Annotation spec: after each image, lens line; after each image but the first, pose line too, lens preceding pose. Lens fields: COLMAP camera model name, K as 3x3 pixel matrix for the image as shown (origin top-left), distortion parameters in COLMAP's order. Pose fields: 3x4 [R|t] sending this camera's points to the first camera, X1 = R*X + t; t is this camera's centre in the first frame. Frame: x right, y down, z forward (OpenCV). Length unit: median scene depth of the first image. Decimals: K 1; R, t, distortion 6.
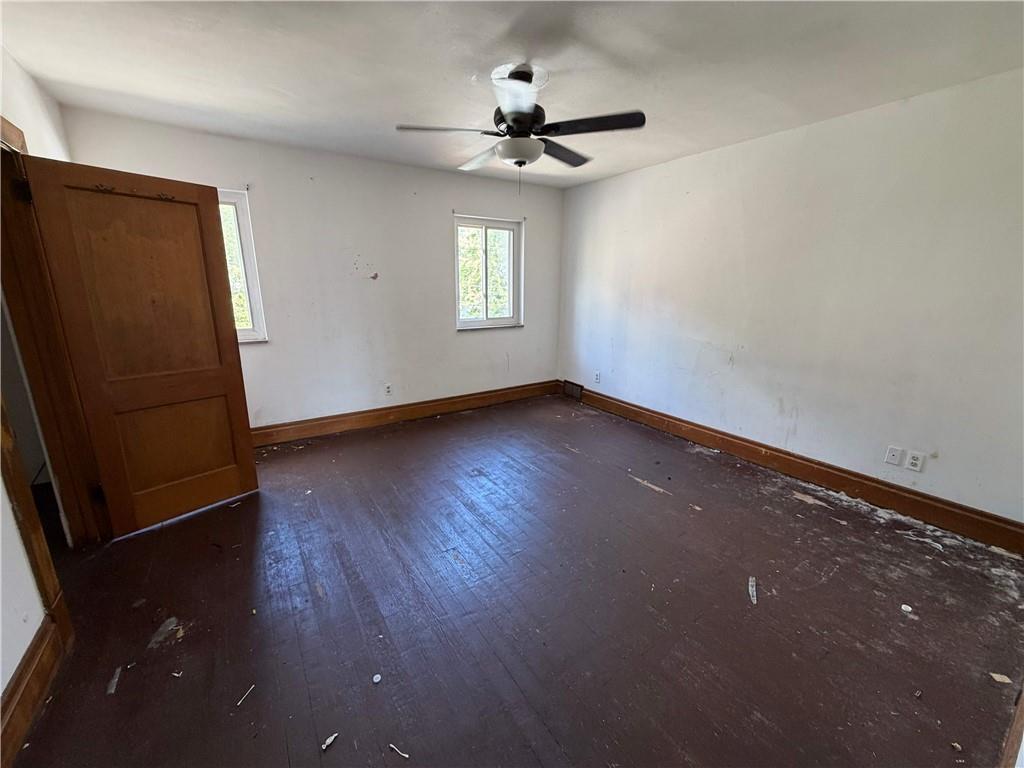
lens RADIAL K [[406.8, 0, 511.9], [0, 406.8, 381.2], [0, 0, 1]] dist [0.000031, -0.000119]
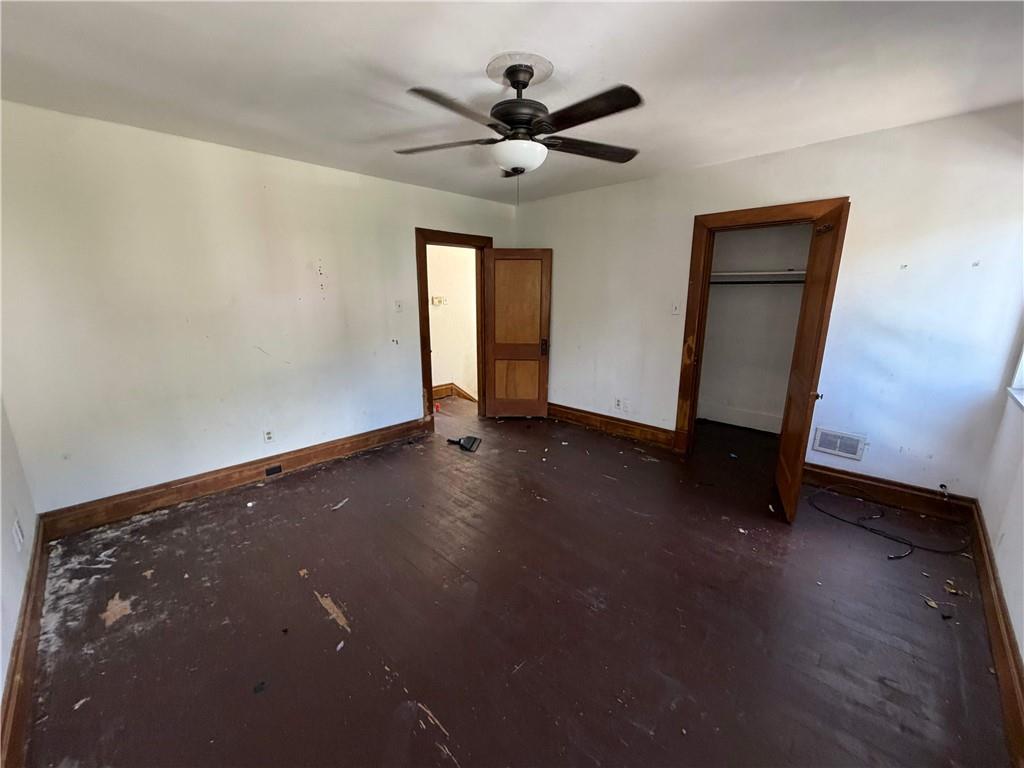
lens RADIAL K [[406.8, 0, 512.0], [0, 406.8, 383.7], [0, 0, 1]] dist [0.000031, -0.000119]
pose [[-0.977894, 0.043495, -0.204529, 0.188747], [-0.052825, 0.895013, 0.442902, -0.424585], [0.202320, 0.443915, -0.872930, 1.631296]]
